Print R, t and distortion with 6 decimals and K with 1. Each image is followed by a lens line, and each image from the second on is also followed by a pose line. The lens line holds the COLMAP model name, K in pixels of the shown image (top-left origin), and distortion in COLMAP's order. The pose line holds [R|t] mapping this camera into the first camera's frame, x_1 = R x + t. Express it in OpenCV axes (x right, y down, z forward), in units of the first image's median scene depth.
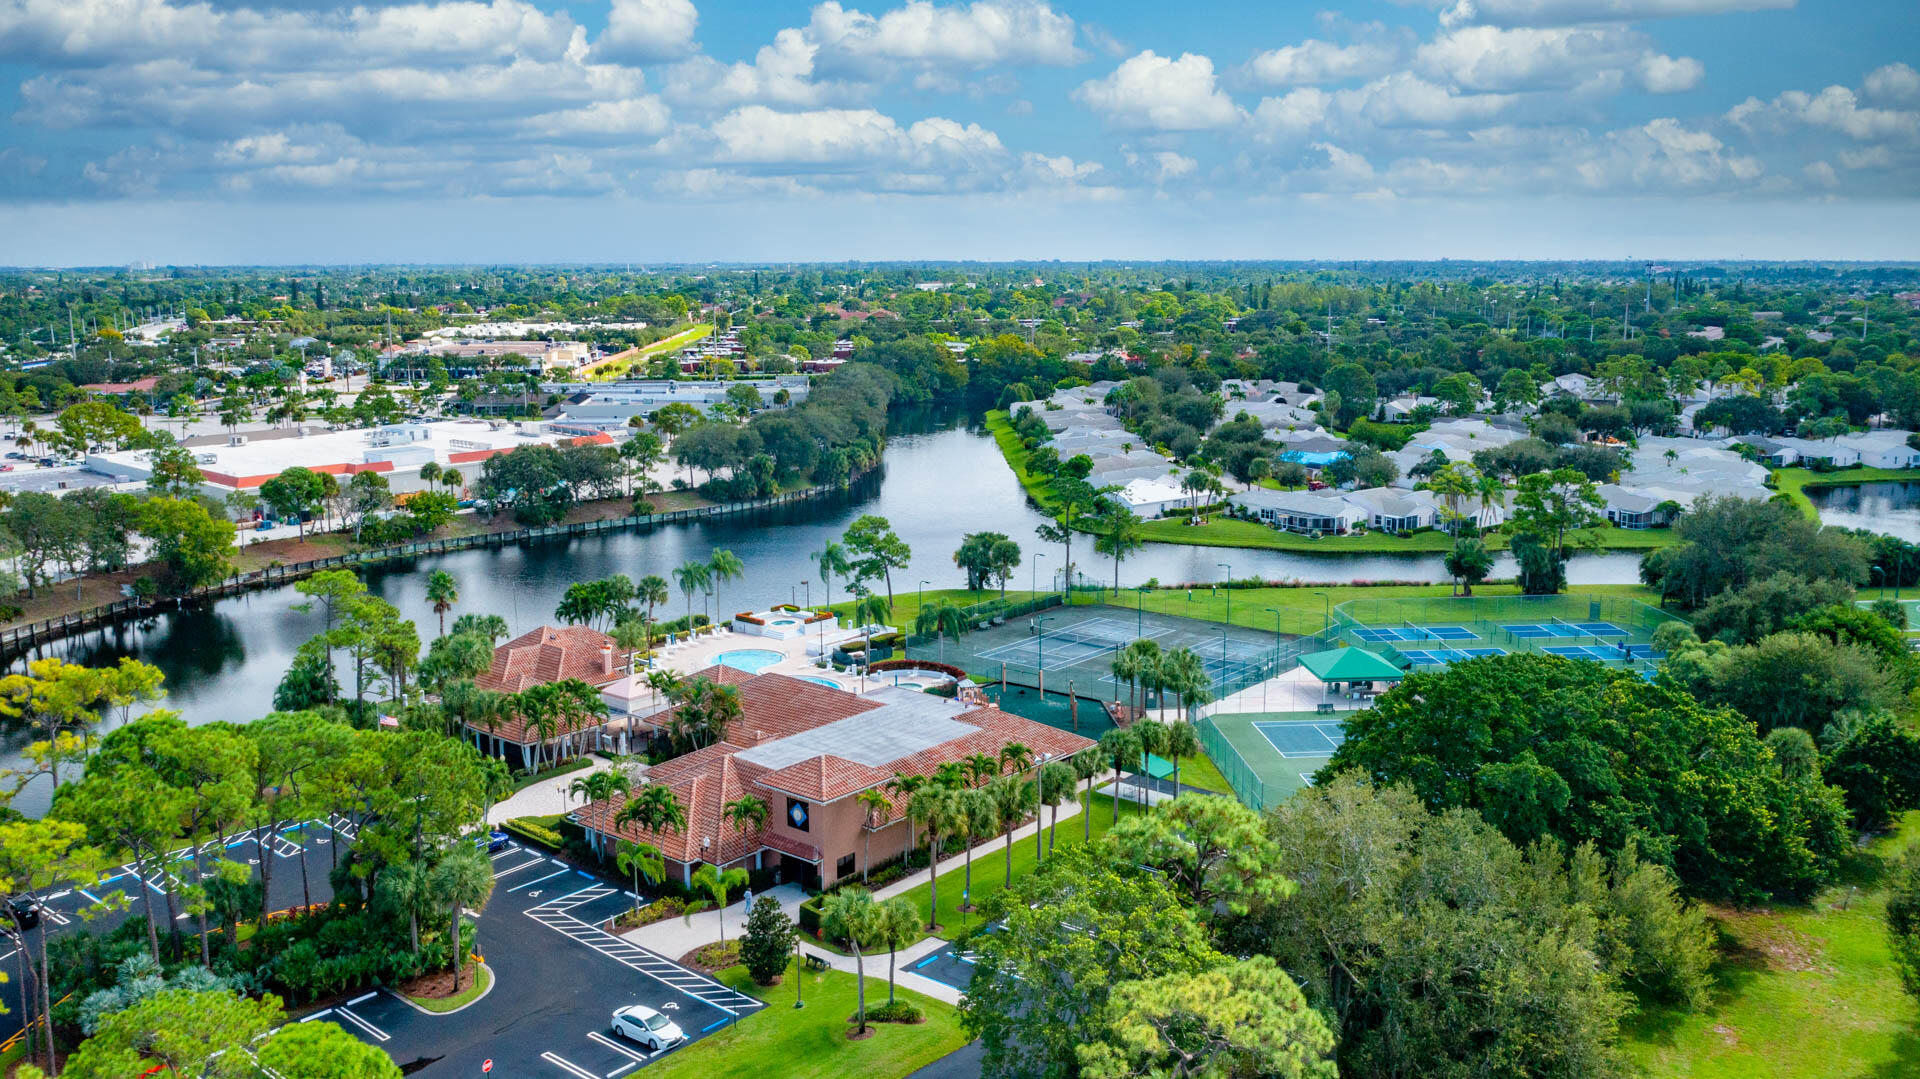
lens RADIAL K [[1597.5, 0, 960.0], [0, 1597.5, 539.5], [0, 0, 1]] dist [-0.015384, 0.002434]
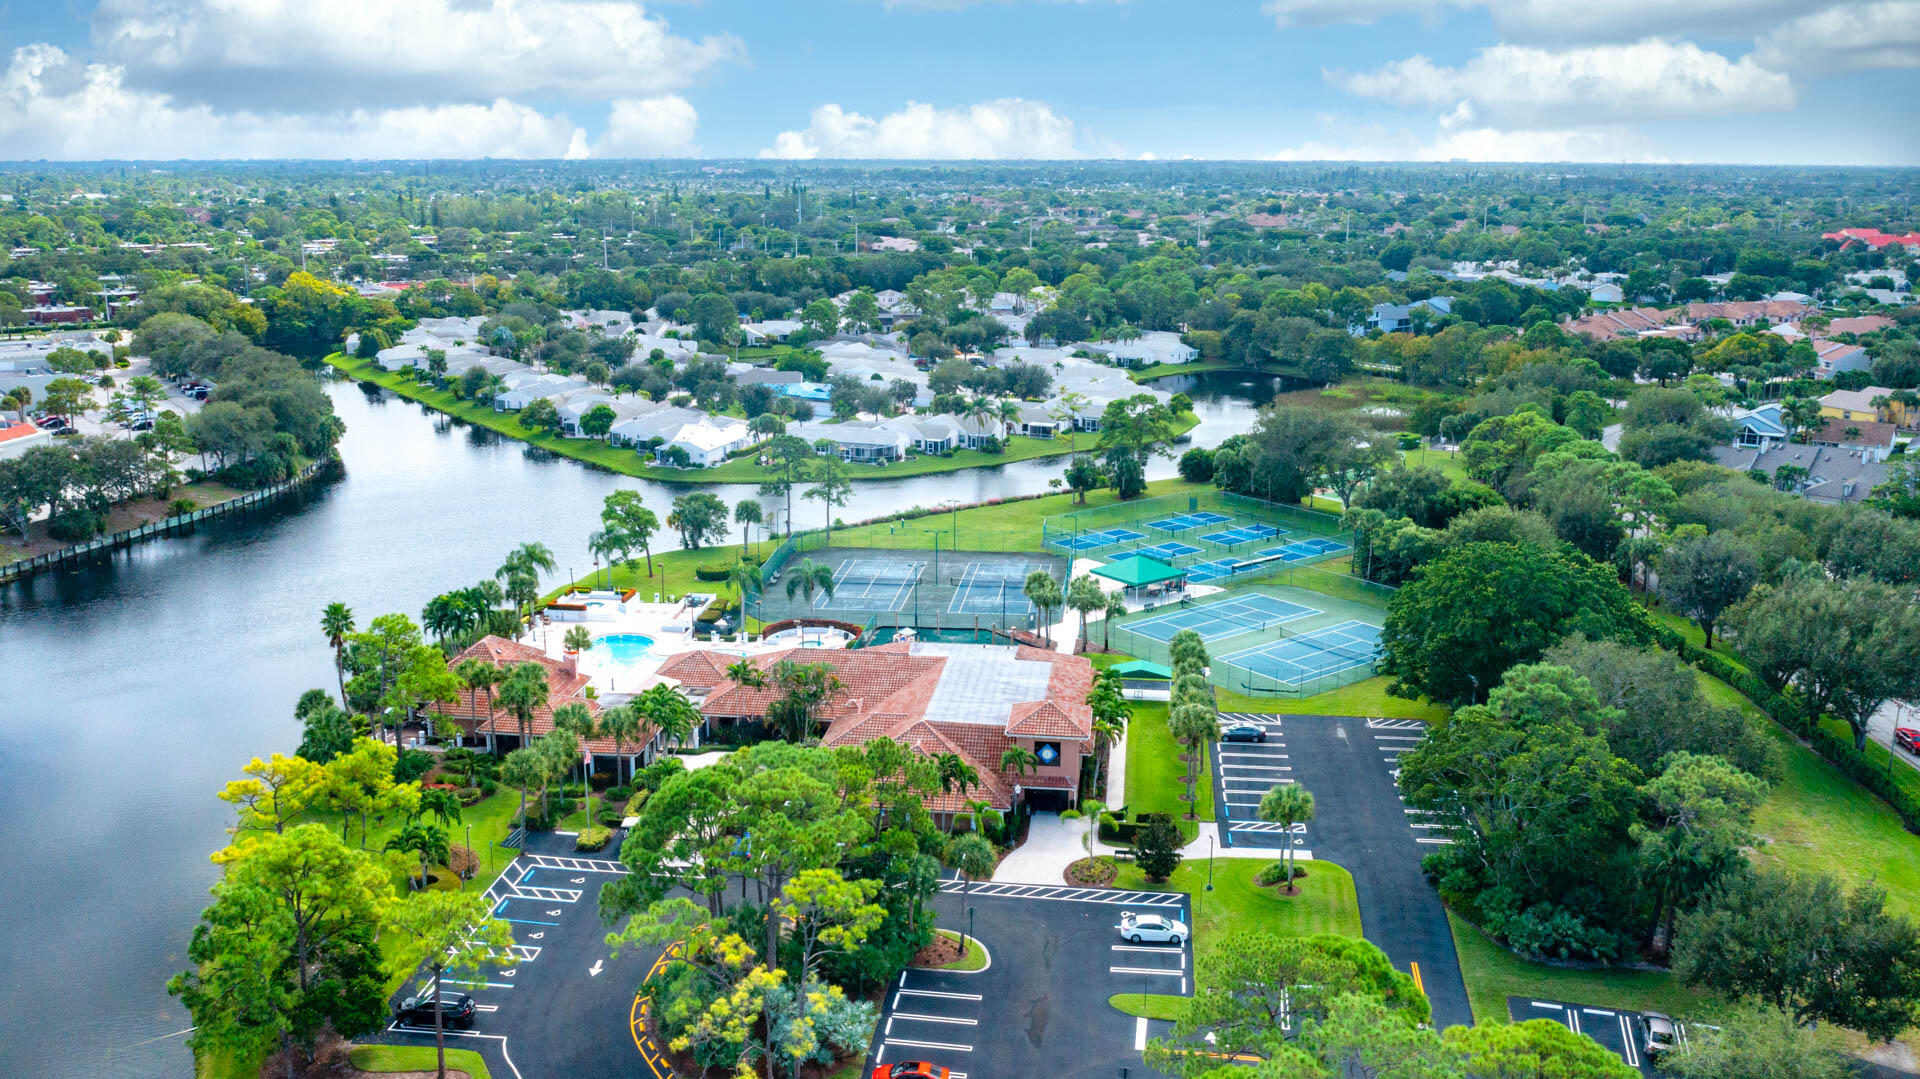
lens RADIAL K [[1616.6, 0, 960.0], [0, 1616.6, 539.5], [0, 0, 1]] dist [0.001561, 0.003355]
pose [[0.834059, -0.123545, 0.537663, -0.346325], [0.090502, 0.992040, 0.087559, -0.043491], [-0.544201, -0.024370, 0.838601, 0.010595]]
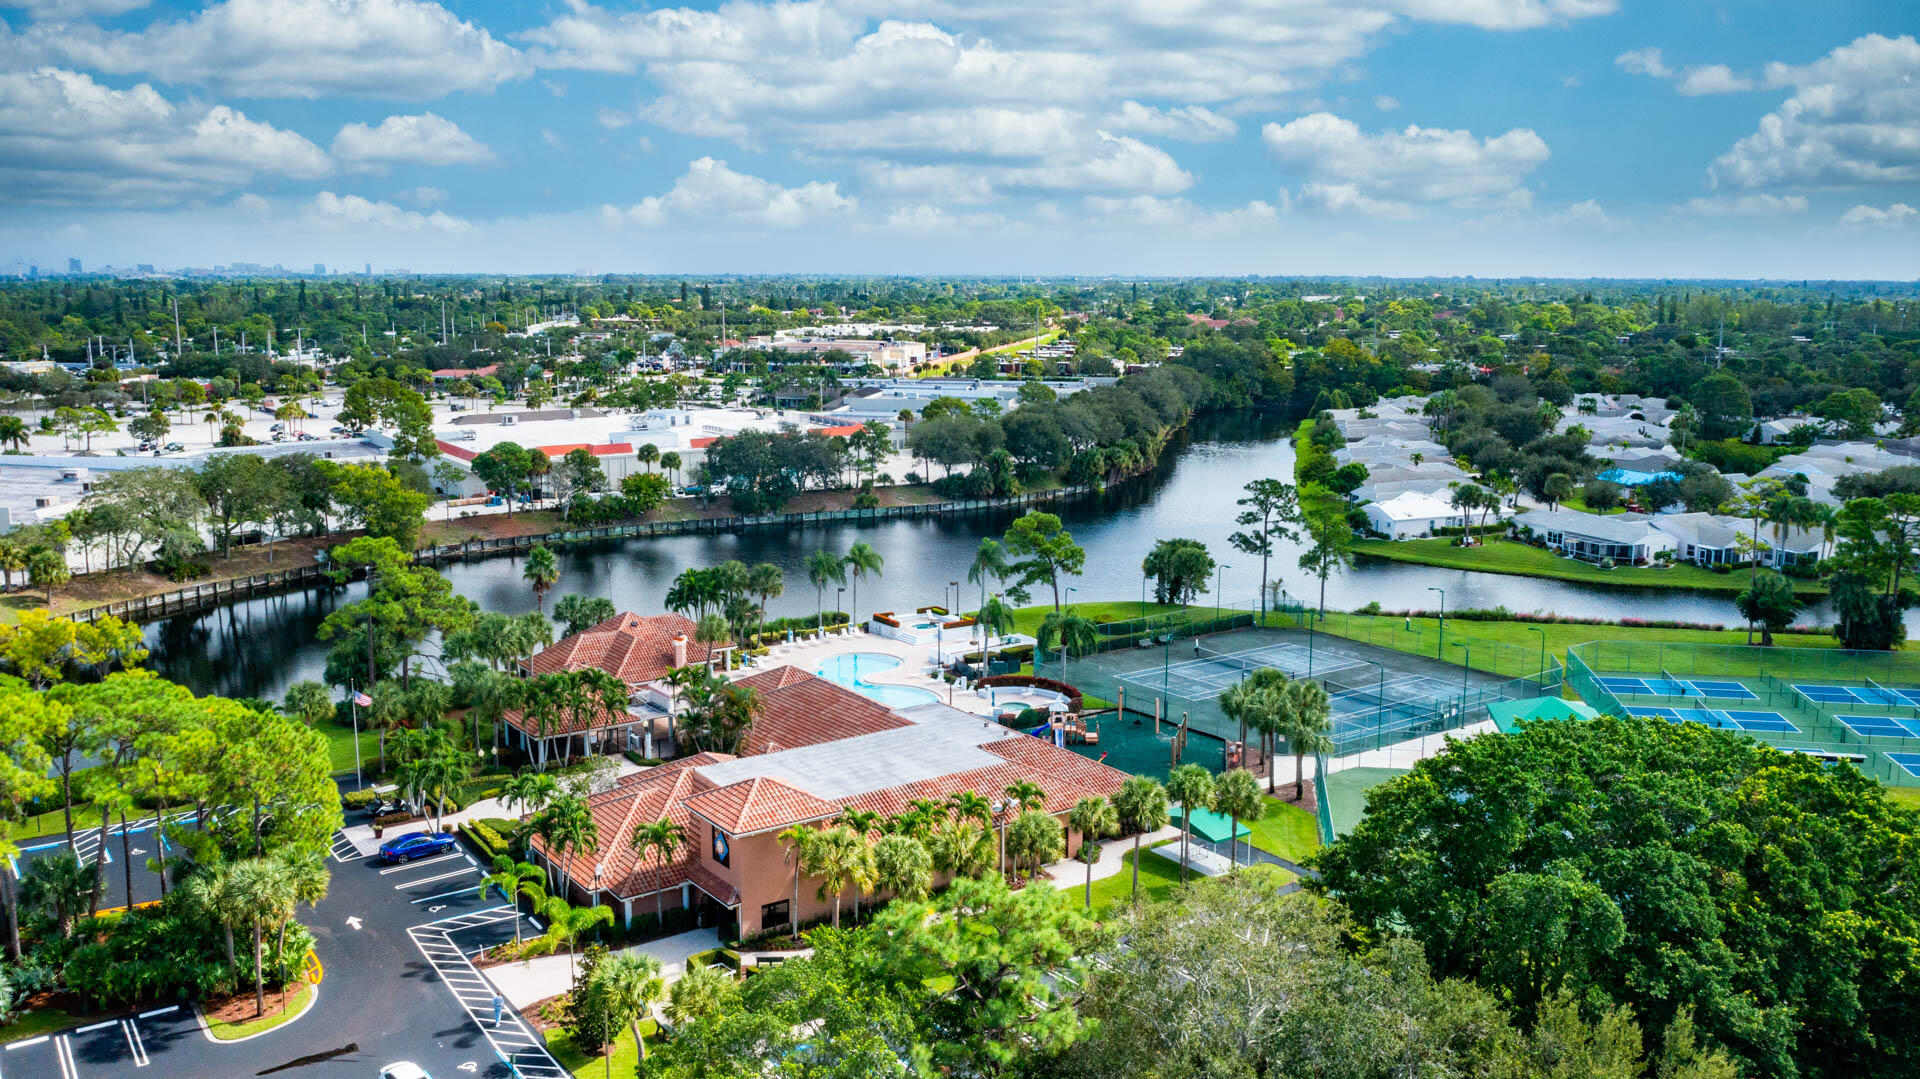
lens RADIAL K [[1597.5, 0, 960.0], [0, 1597.5, 539.5], [0, 0, 1]] dist [-0.015384, 0.002434]
pose [[0.968696, 0.047791, -0.243608, 0.094491], [-0.050065, 0.998741, -0.003148, 0.003756], [0.243151, 0.015246, 0.969869, 0.096780]]
